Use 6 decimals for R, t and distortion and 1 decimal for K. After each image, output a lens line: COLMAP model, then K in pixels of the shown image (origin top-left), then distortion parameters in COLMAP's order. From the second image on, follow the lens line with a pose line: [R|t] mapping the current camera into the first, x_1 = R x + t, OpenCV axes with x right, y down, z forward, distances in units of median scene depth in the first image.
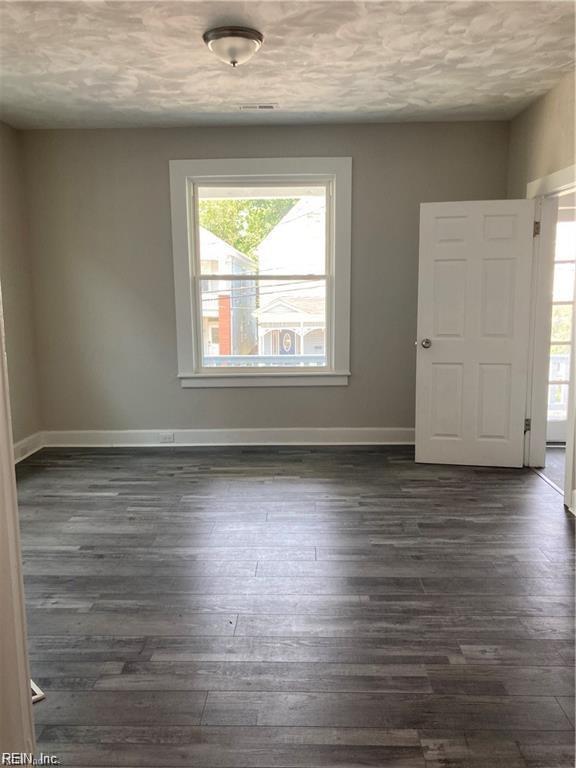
lens RADIAL K [[637.0, 0, 288.0], [0, 637.0, 384.0], [0, 0, 1]] dist [0.008255, 0.002749]
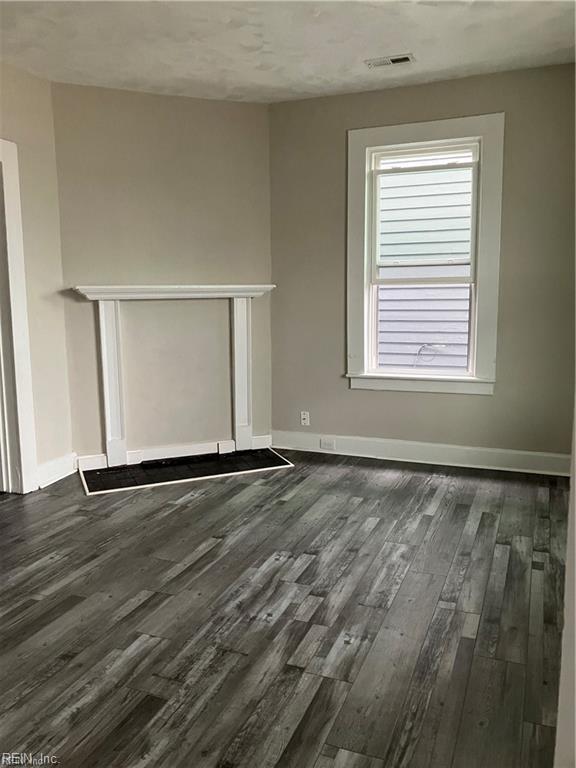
lens RADIAL K [[619.5, 0, 285.6], [0, 619.5, 358.1], [0, 0, 1]] dist [0.047575, -0.011000]
pose [[-0.347160, 0.127775, -0.929061, 0.592303], [-0.121995, 0.976104, 0.179830, -0.172203], [0.929837, 0.175771, -0.323276, 1.130440]]
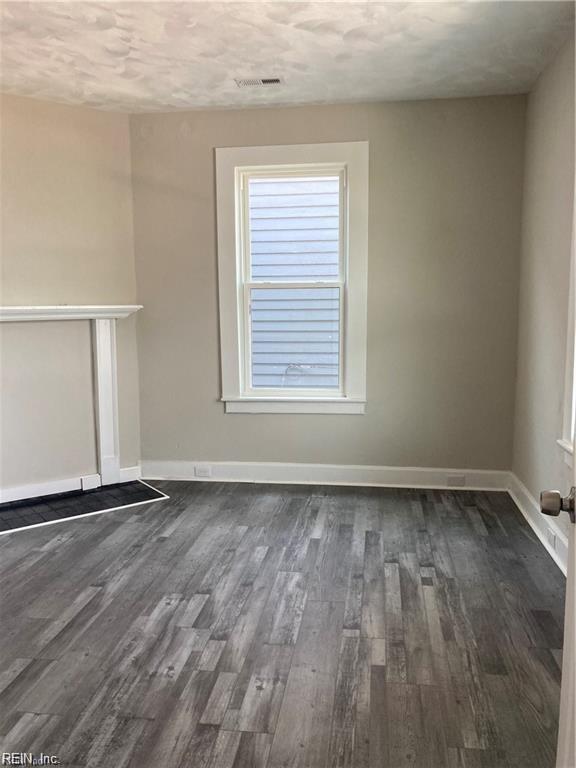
lens RADIAL K [[623.9, 0, 277.3], [0, 623.9, 368.1], [0, 0, 1]] dist [0.035075, 0.011020]
pose [[-0.116846, 0.119005, -0.985994, 0.573972], [-0.136847, 0.981396, 0.134667, -0.167543], [0.983677, 0.150665, -0.098387, 1.068919]]
